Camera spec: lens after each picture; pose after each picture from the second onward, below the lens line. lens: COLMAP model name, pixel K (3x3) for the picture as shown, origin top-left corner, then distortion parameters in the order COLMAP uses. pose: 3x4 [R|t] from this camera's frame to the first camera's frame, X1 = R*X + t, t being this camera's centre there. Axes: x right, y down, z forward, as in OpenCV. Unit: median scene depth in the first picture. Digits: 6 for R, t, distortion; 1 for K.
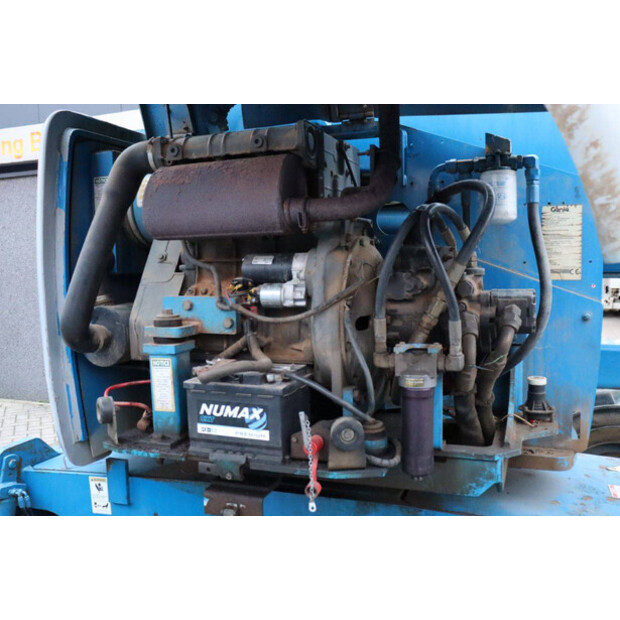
lens RADIAL K [[645.2, 0, 310.0], [0, 645.2, 310.0], [0, 0, 1]] dist [-0.075179, -0.008224]
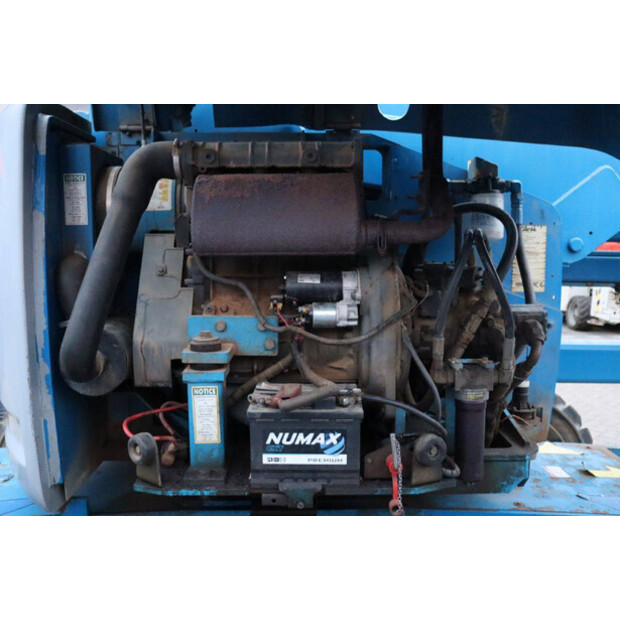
lens RADIAL K [[670.3, 0, 310.0], [0, 670.3, 310.0], [0, 0, 1]] dist [-0.072080, 0.009346]
pose [[0.922915, -0.021217, 0.384419, -0.473980], [0.010408, 0.999490, 0.030175, -0.062326], [-0.384863, -0.023848, 0.922665, 0.071869]]
